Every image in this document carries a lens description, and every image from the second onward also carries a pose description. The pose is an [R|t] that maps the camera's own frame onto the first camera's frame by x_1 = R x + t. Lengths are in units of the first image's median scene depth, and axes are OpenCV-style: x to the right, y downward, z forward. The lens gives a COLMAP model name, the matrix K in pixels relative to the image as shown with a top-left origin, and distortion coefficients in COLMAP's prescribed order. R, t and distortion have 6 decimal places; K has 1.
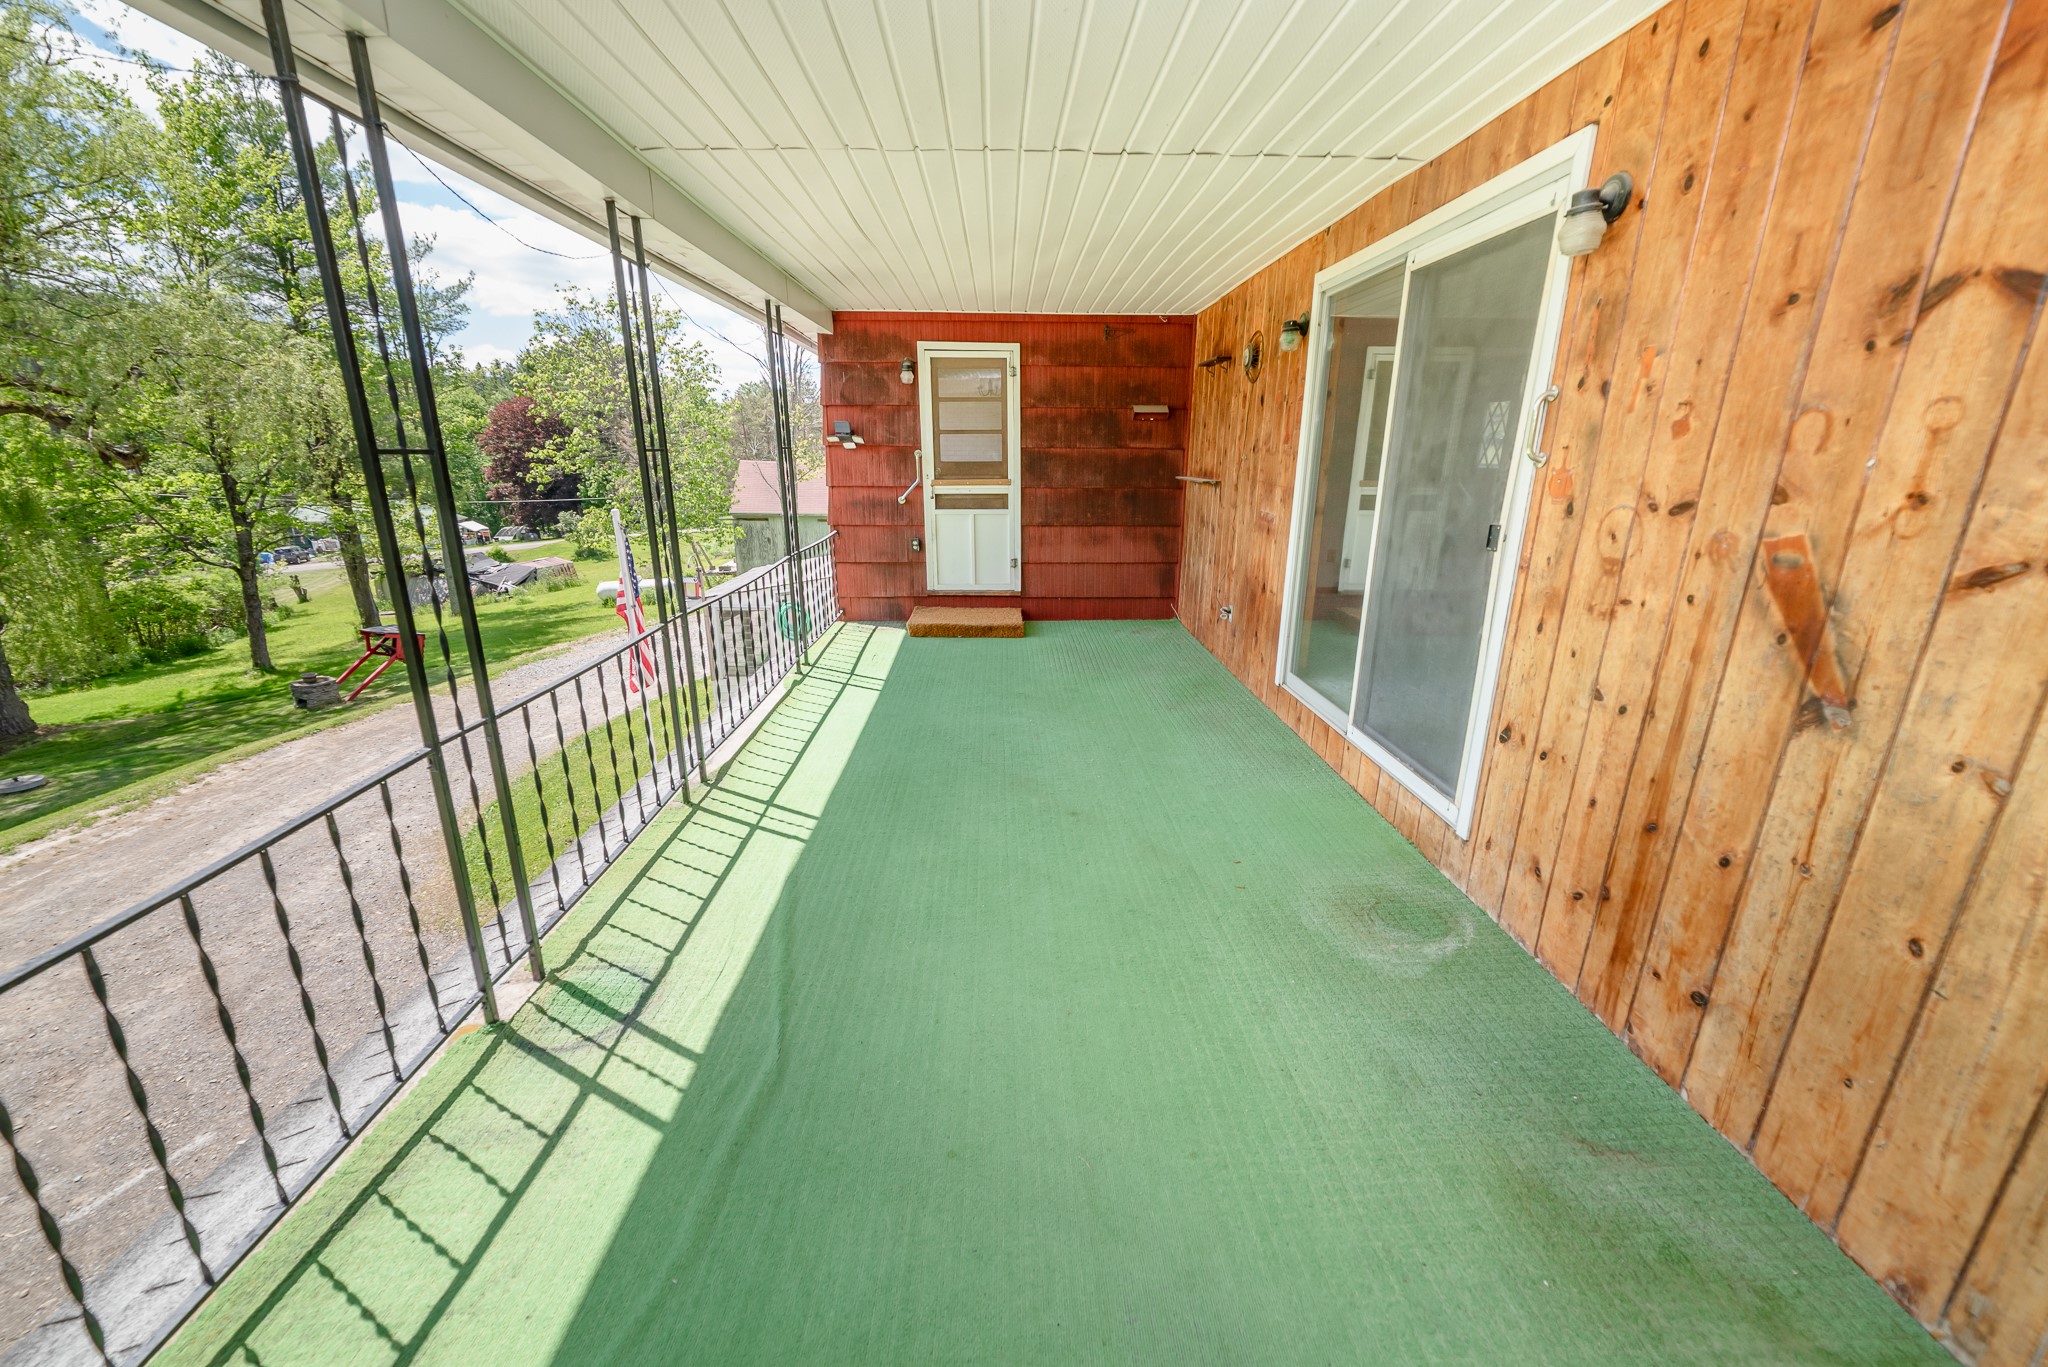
lens RADIAL K [[804.2, 0, 1021.1], [0, 804.2, 686.9], [0, 0, 1]] dist [0.001661, 0.000124]
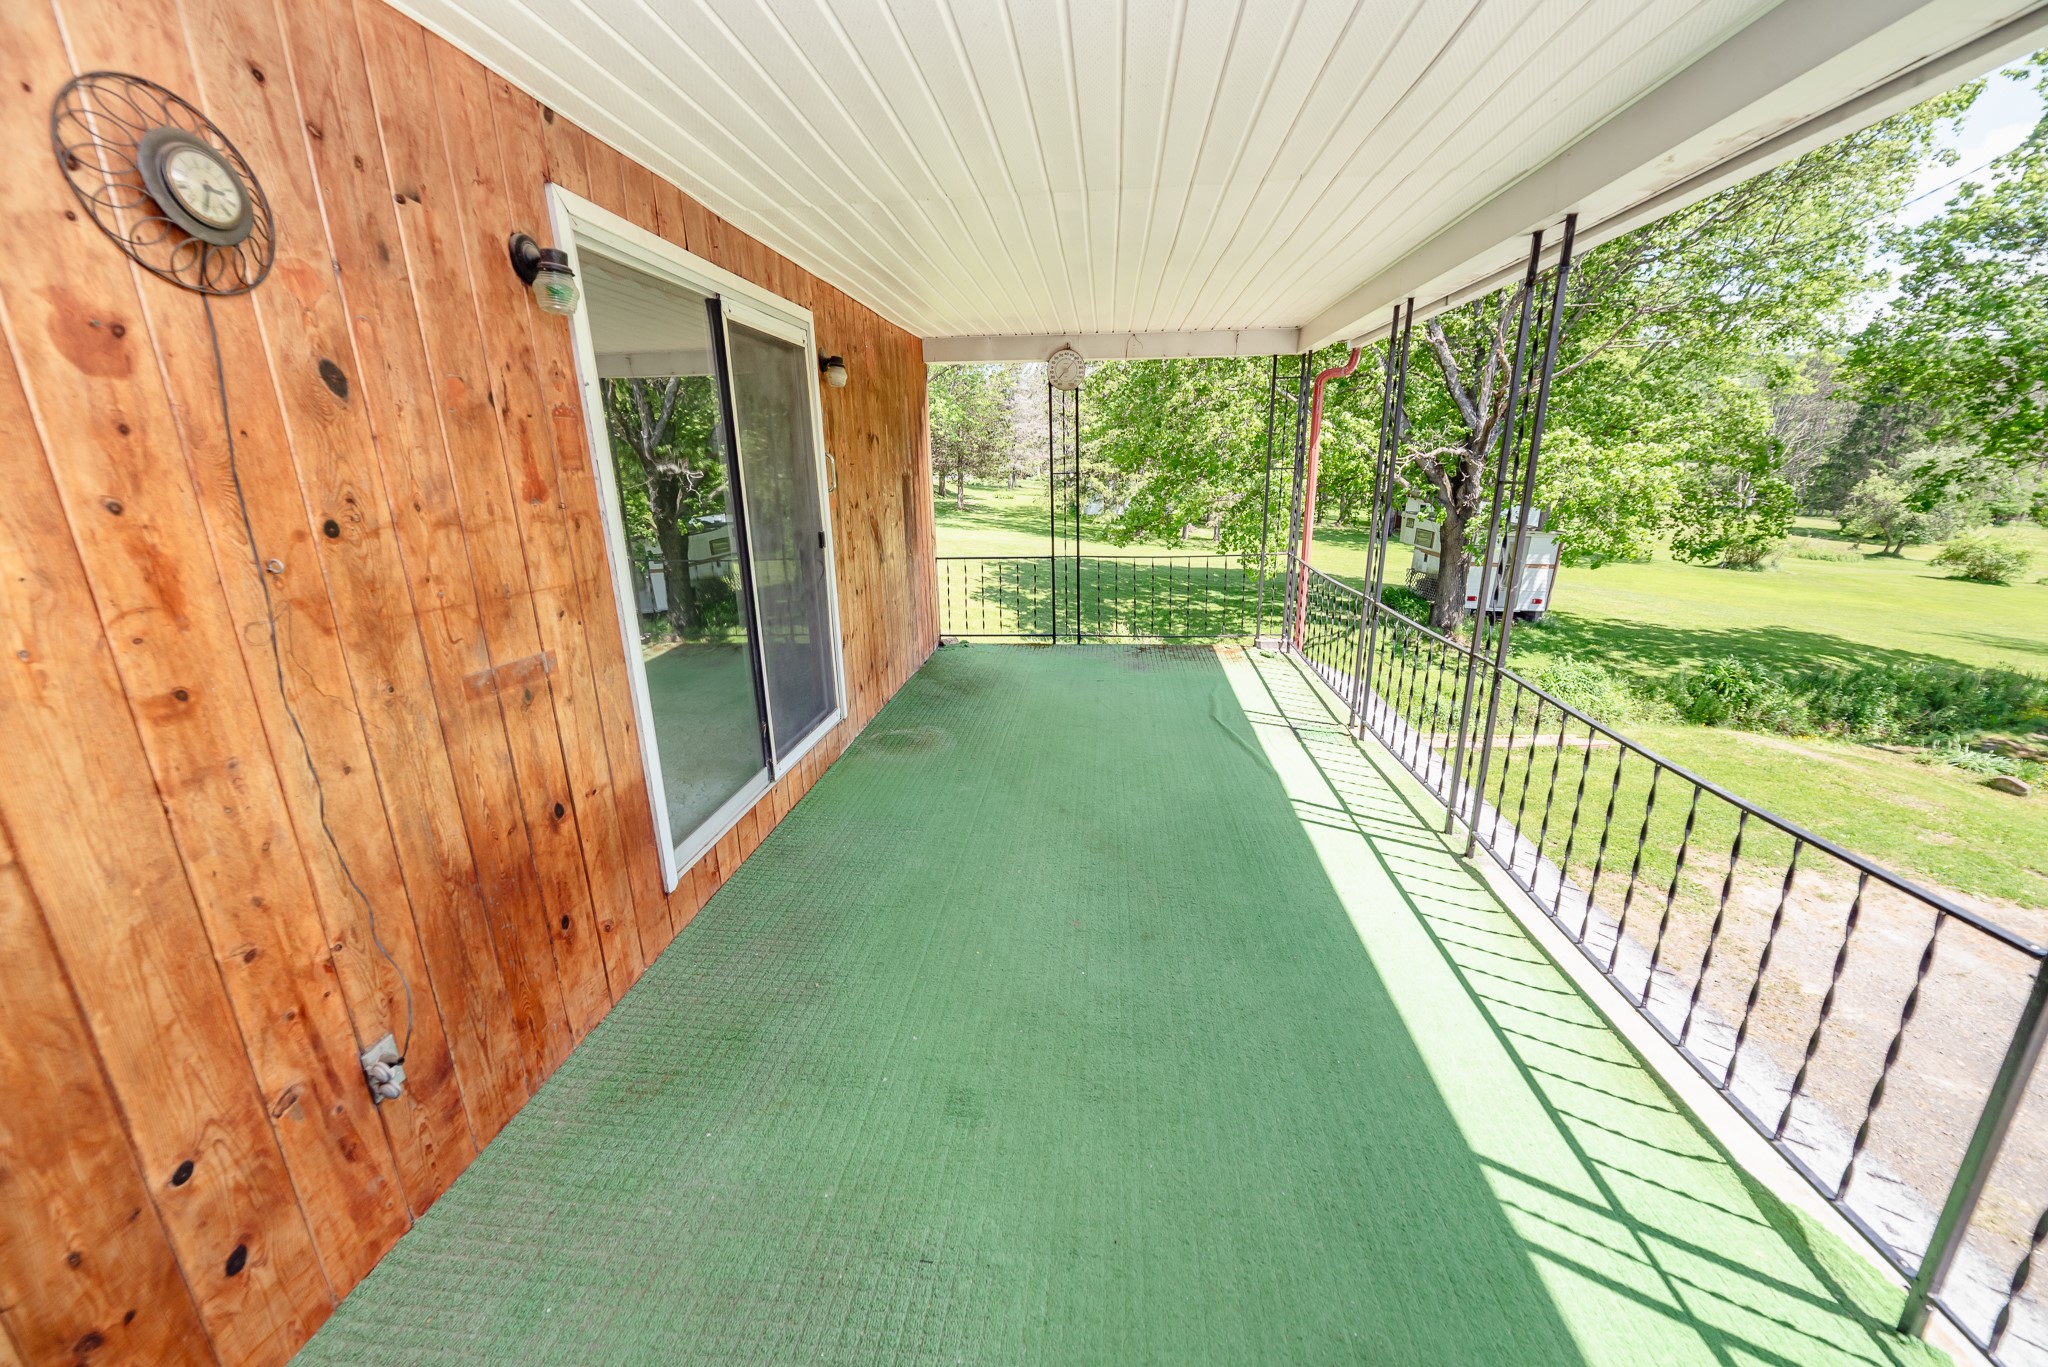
lens RADIAL K [[804.2, 0, 1021.1], [0, 804.2, 686.9], [0, 0, 1]] dist [0.001661, 0.000124]
pose [[-0.991843, -0.021626, 0.125619, -0.011102], [0.049883, 0.841047, 0.538657, -0.606431], [-0.117300, 0.540529, -0.833108, 1.896402]]
